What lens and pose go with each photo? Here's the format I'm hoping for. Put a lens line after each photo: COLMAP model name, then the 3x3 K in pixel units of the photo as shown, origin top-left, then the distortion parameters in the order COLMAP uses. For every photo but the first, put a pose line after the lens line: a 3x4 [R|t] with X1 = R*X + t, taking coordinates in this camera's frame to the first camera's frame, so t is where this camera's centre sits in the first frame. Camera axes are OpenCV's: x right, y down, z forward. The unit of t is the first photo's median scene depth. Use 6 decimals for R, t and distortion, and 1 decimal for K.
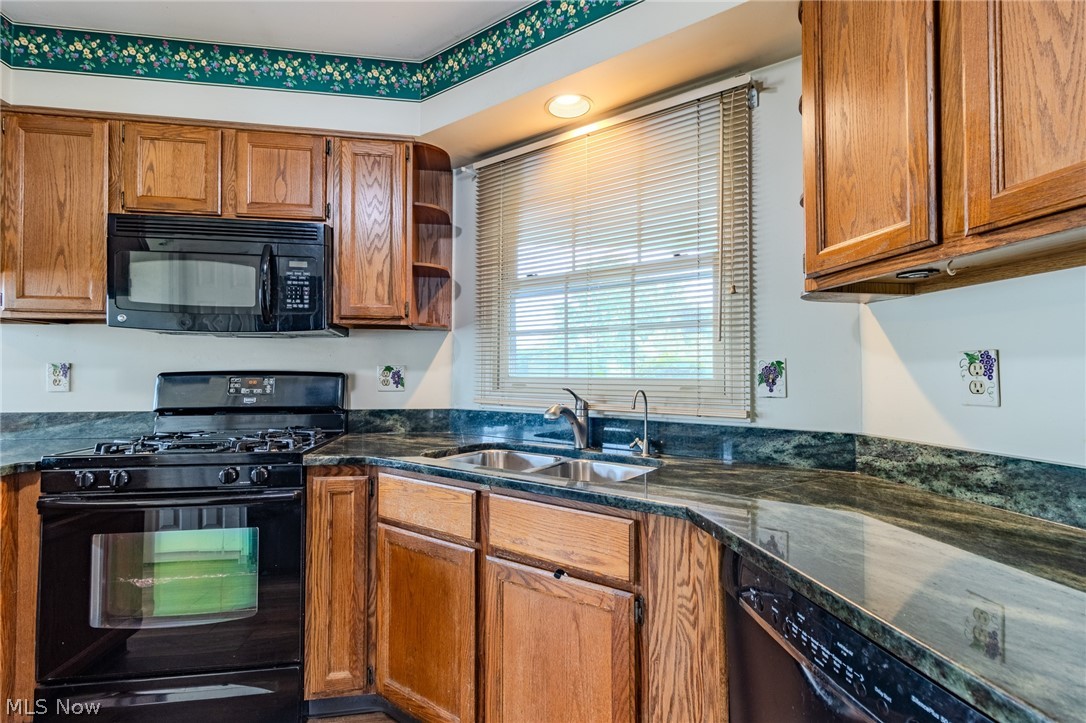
lens RADIAL K [[514.1, 0, 543.0], [0, 514.1, 361.5], [0, 0, 1]] dist [0.002542, 0.000828]
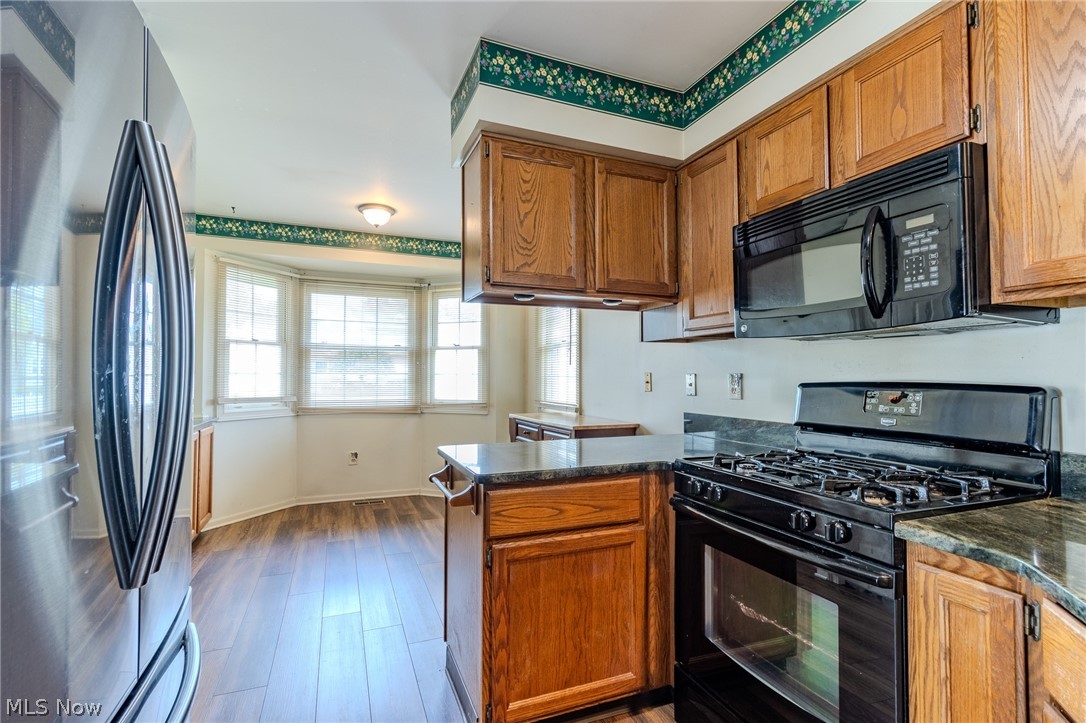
lens RADIAL K [[514.1, 0, 543.0], [0, 514.1, 361.5], [0, 0, 1]] dist [0.002542, 0.000828]
pose [[0.229364, -0.028130, -0.972934, 0.047267], [0.023856, 0.999444, -0.023273, -0.006787], [0.973048, -0.017872, 0.229908, 0.369824]]
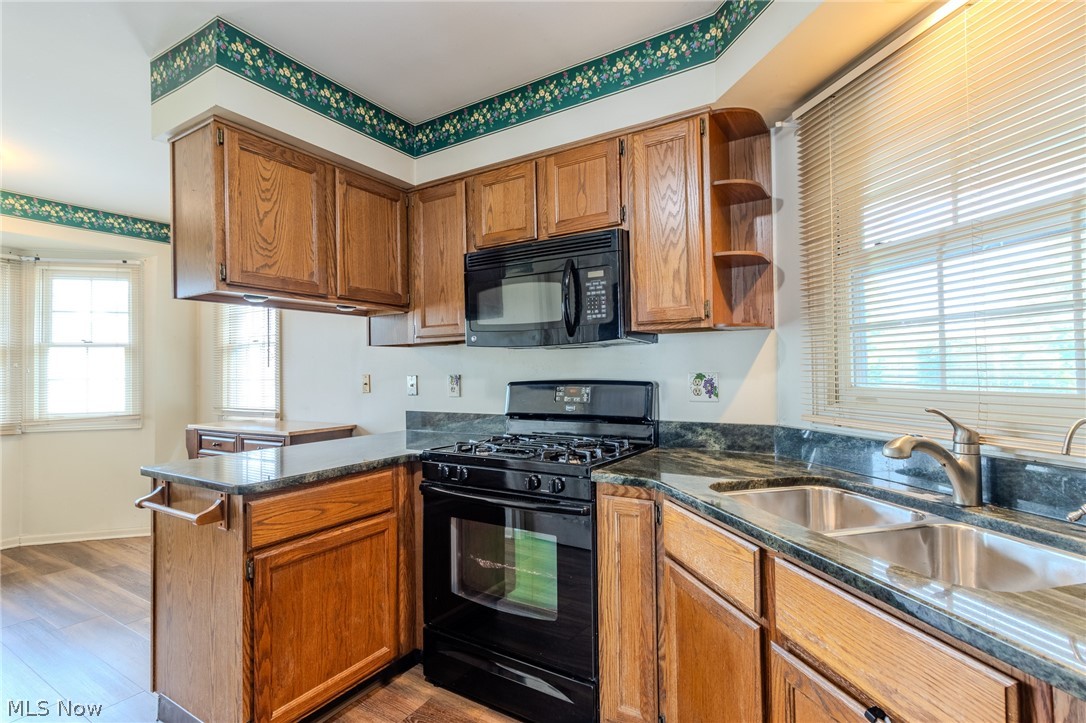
lens RADIAL K [[523.1, 0, 544.0], [0, 523.1, 361.0], [0, 0, 1]] dist [0.004646, 0.000734]
pose [[0.754651, -0.026348, -0.655597, 0.103873], [0.032265, 0.999475, -0.003028, -0.021452], [0.655332, -0.018868, 0.755105, 0.165837]]
